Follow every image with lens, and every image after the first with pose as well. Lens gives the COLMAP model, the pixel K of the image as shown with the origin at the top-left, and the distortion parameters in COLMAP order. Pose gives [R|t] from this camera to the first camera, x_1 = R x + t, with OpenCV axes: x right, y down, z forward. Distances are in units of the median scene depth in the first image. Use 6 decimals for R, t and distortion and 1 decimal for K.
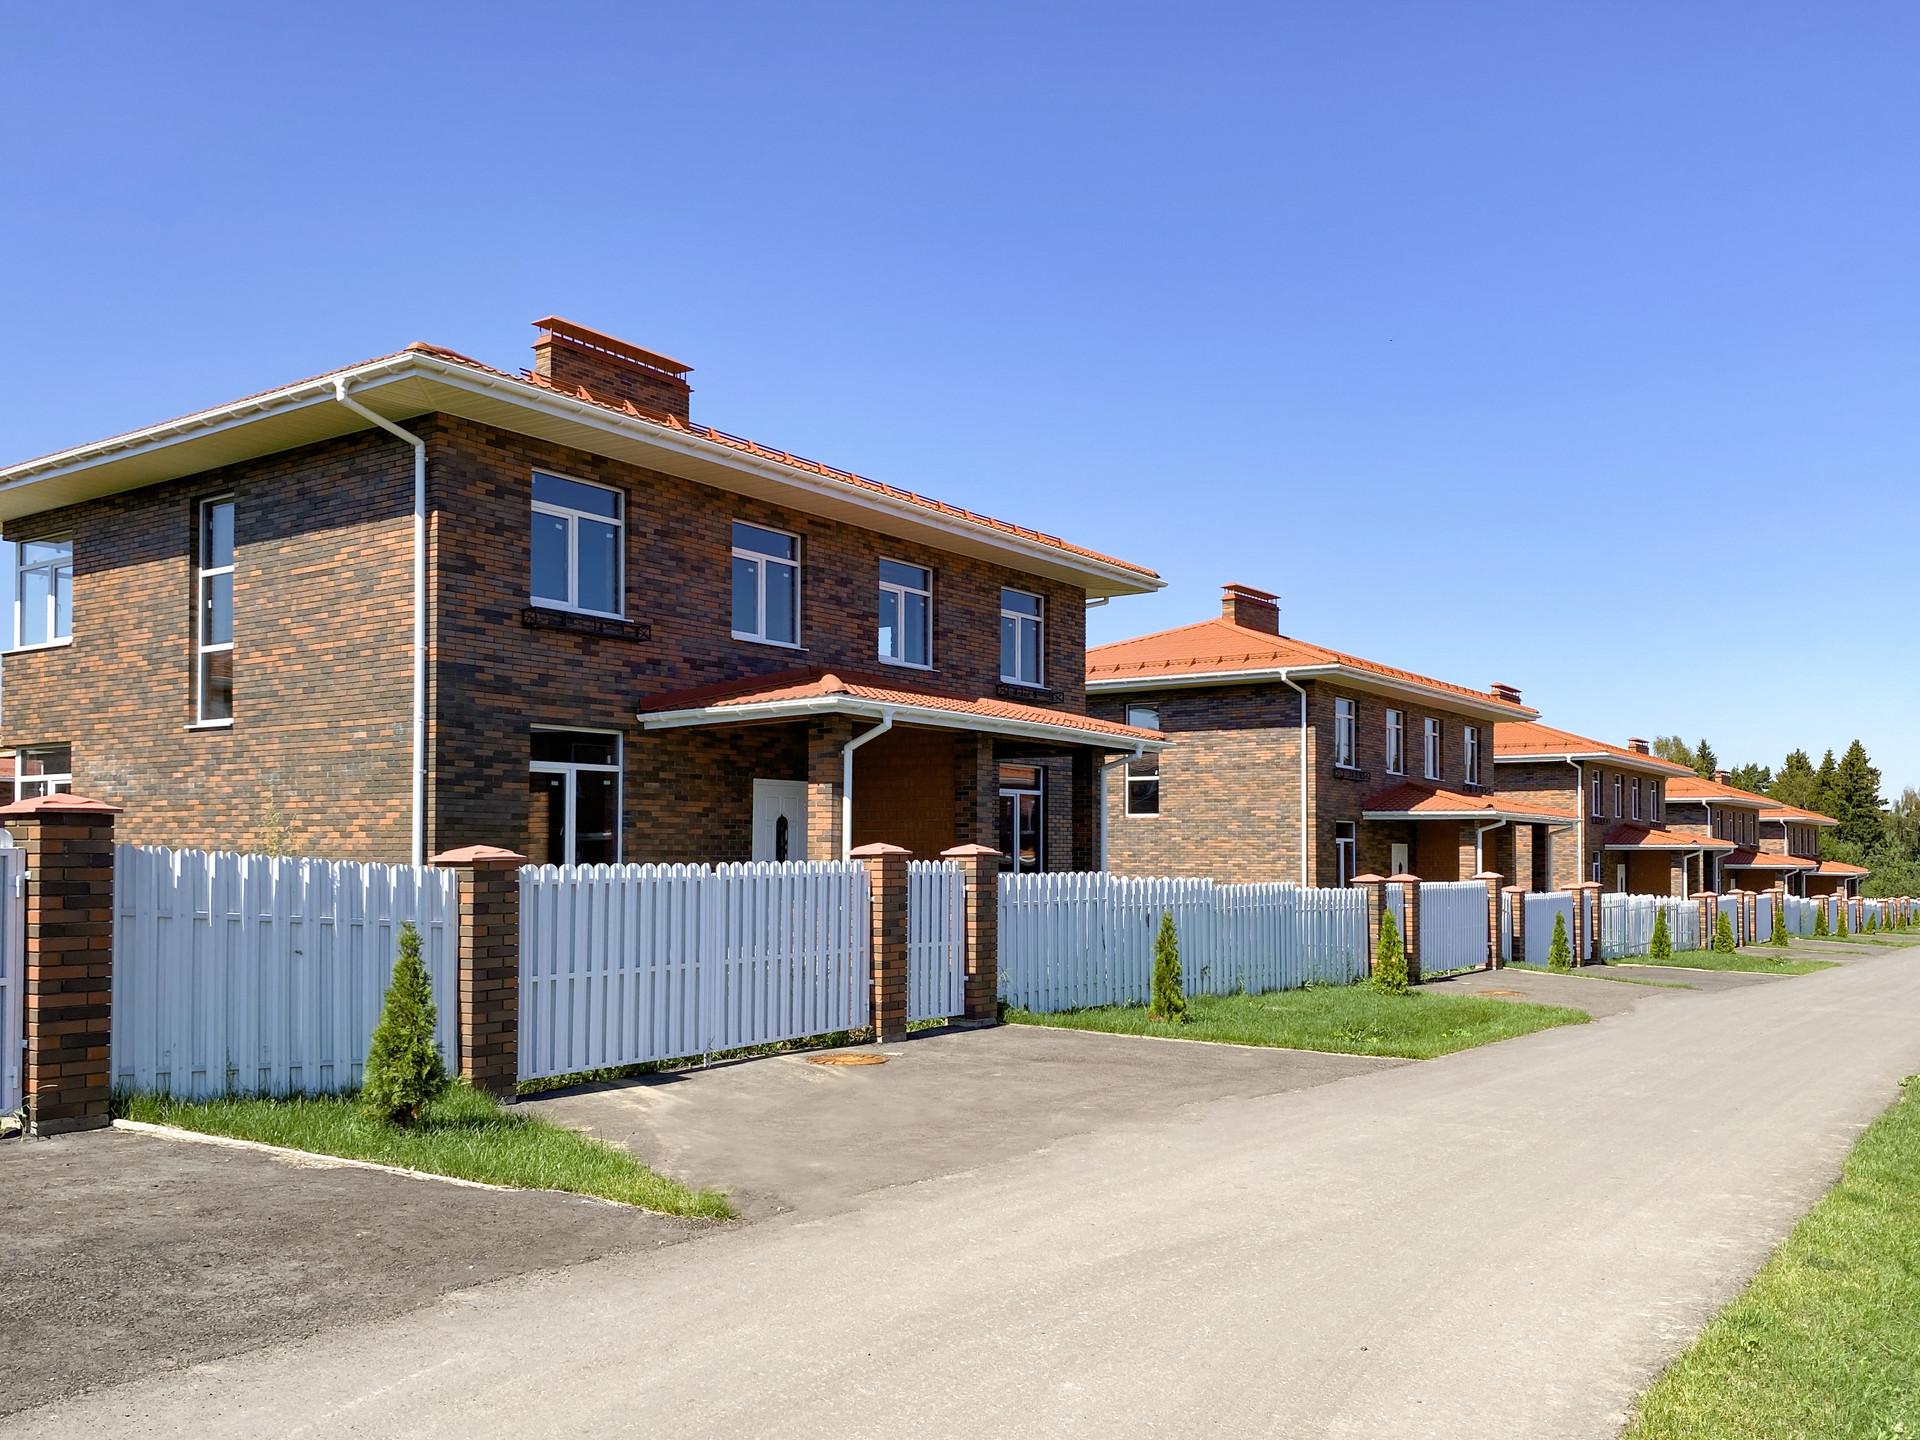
lens RADIAL K [[1476.1, 0, 962.1], [0, 1476.1, 708.4], [0, 0, 1]] dist [0.028097, -0.016234]
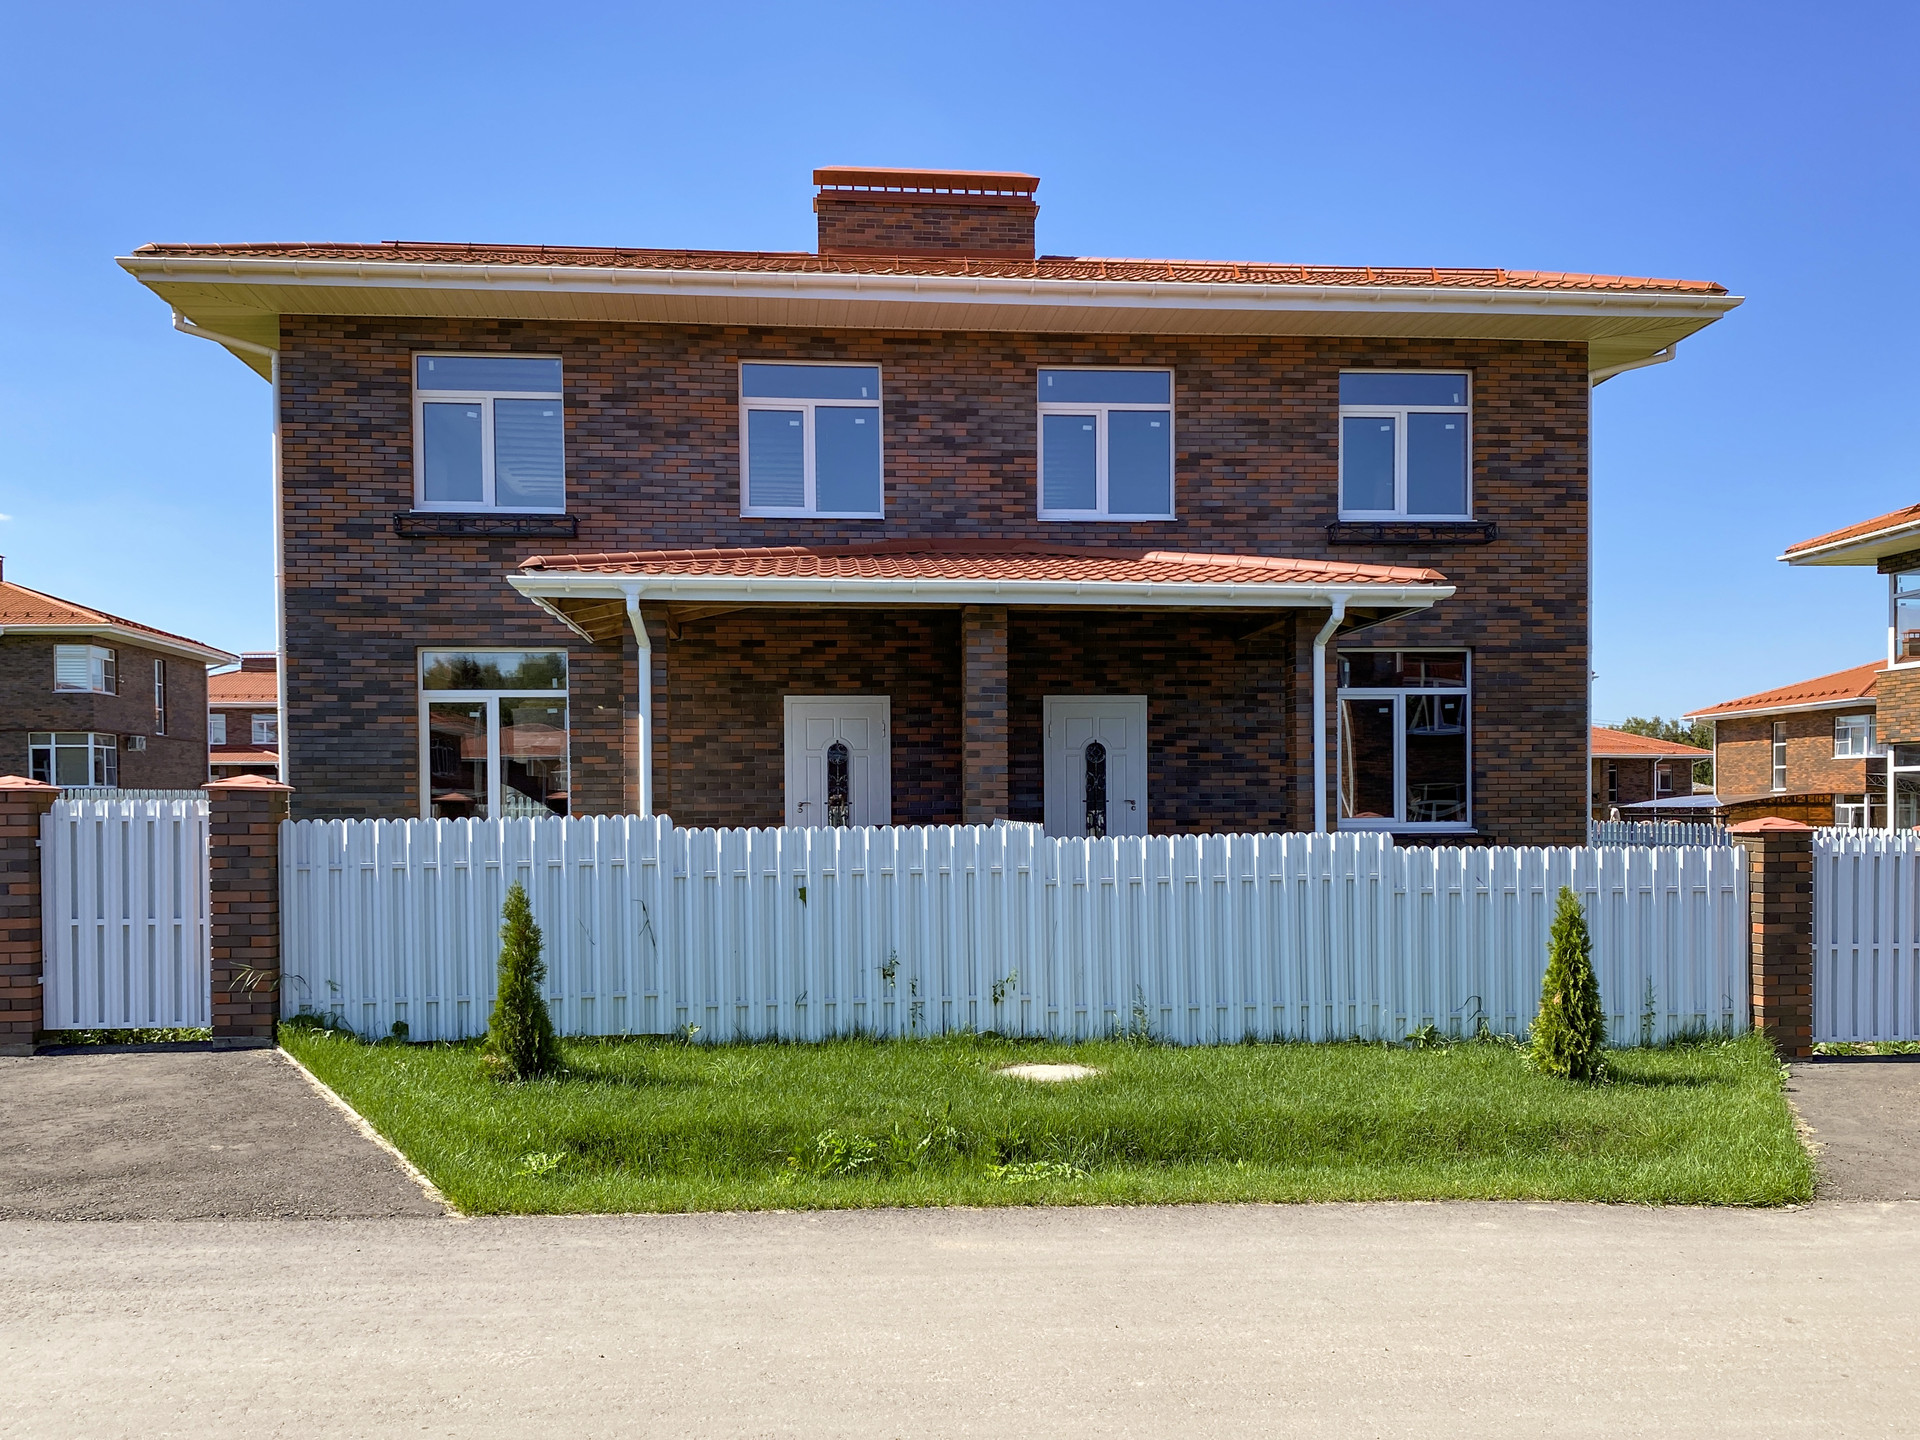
lens RADIAL K [[1476.1, 0, 963.8], [0, 1476.1, 739.9], [0, 0, 1]] dist [0.028097, -0.016234]
pose [[0.663570, -0.041738, -0.746949, 0.538253], [0.080917, 0.996589, 0.016197, 0.071952], [0.743726, -0.071188, 0.664684, 0.618640]]
